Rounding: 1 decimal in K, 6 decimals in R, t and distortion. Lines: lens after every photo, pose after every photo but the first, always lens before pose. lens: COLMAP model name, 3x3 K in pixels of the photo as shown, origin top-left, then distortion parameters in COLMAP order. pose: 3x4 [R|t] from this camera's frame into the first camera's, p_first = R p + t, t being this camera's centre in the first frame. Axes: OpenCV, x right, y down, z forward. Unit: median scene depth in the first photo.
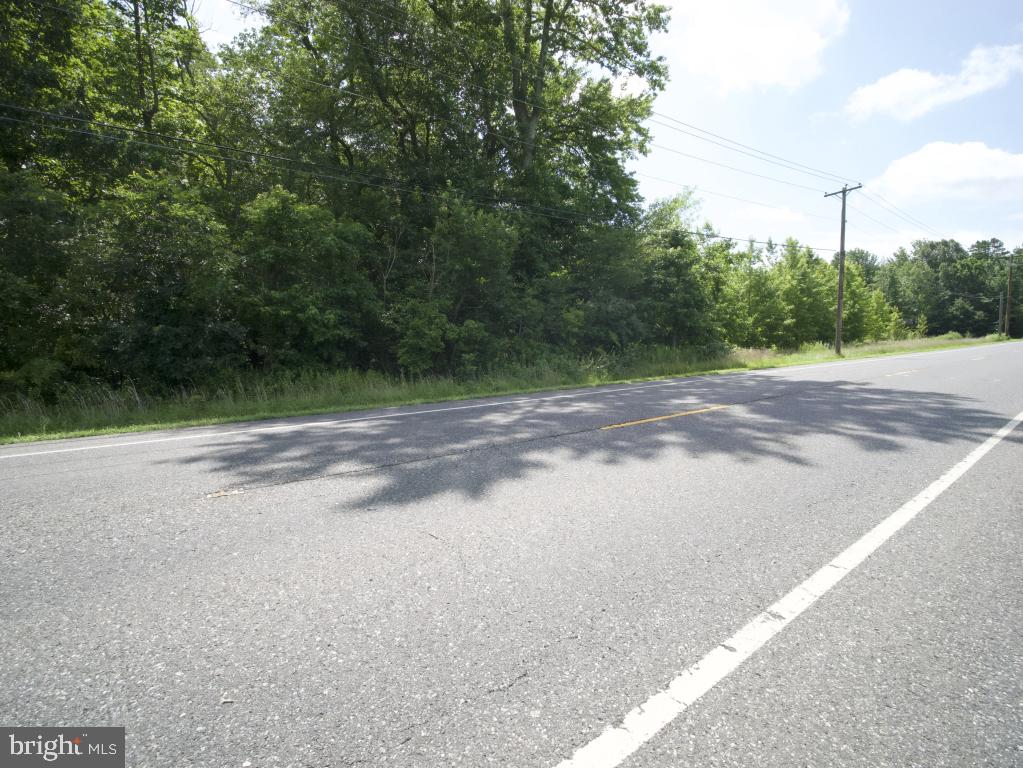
lens RADIAL K [[462.5, 0, 511.5], [0, 462.5, 384.0], [0, 0, 1]] dist [-0.015569, 0.001269]
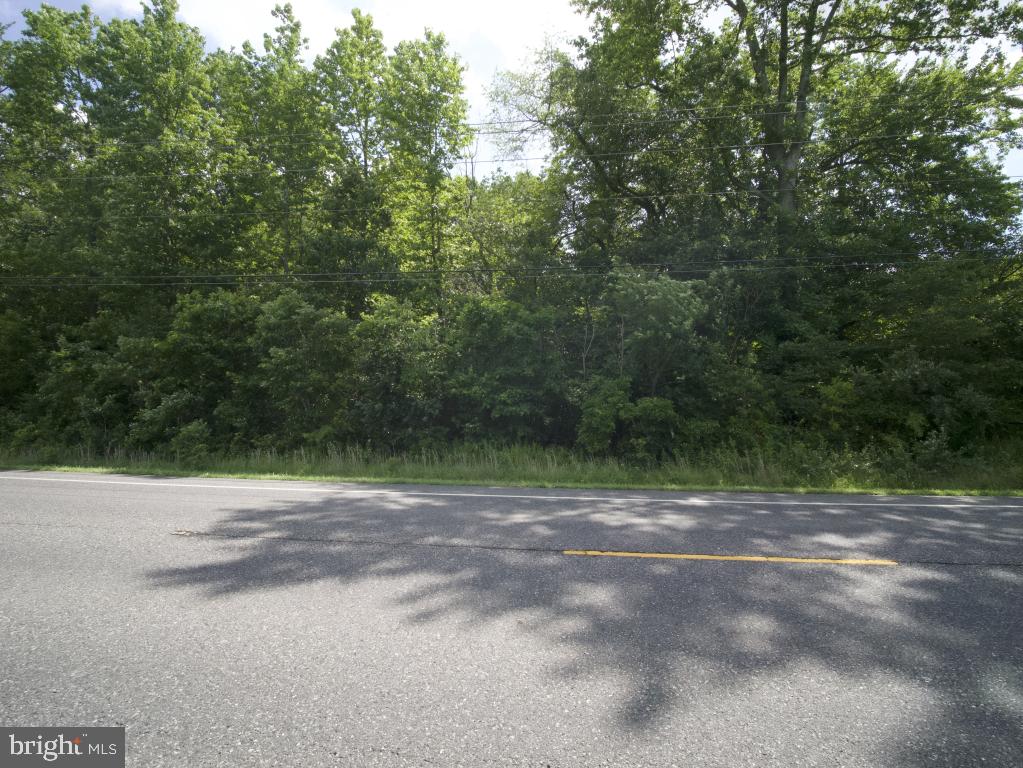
lens RADIAL K [[463.4, 0, 511.5], [0, 463.4, 384.0], [0, 0, 1]] dist [-0.014494, 0.001695]
pose [[0.749875, -0.022663, -0.661191, 0.395481], [-0.077555, 0.989511, -0.121873, -0.048819], [0.657018, 0.142669, 0.740252, 0.229521]]
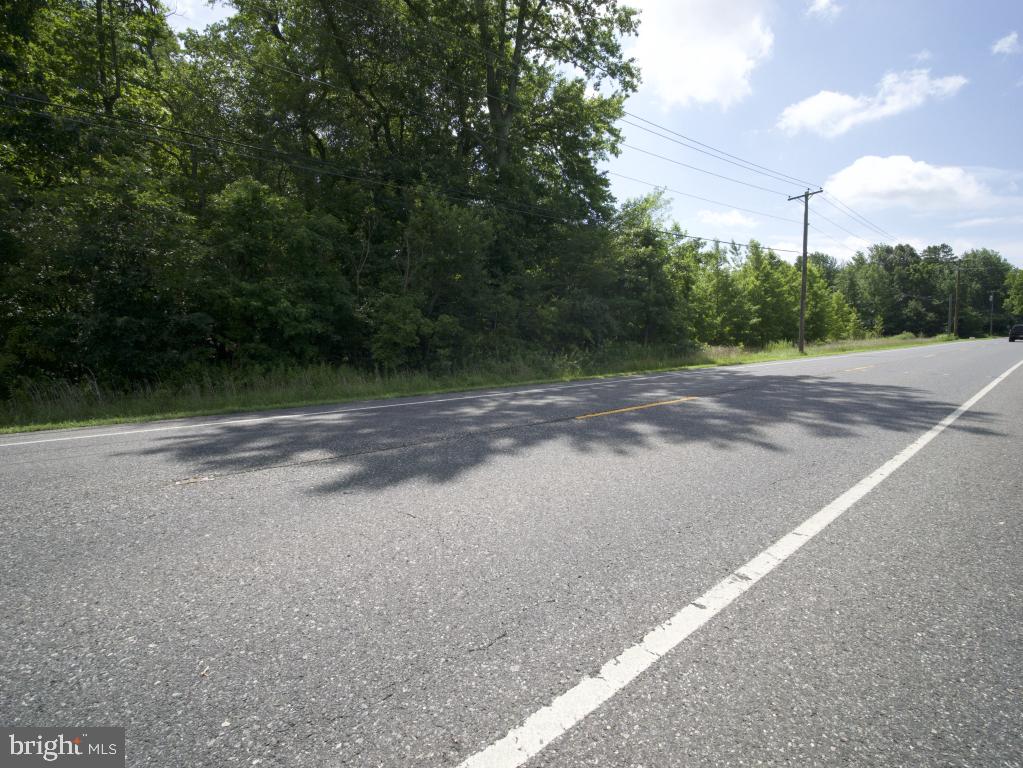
lens RADIAL K [[462.1, 0, 512.1], [0, 462.1, 380.8], [0, 0, 1]] dist [-0.014910, 0.000657]
pose [[0.998429, -0.003039, 0.055947, -0.001492], [0.003347, 0.999980, -0.005421, 0.012874], [-0.055929, 0.005600, 0.998419, -0.004317]]
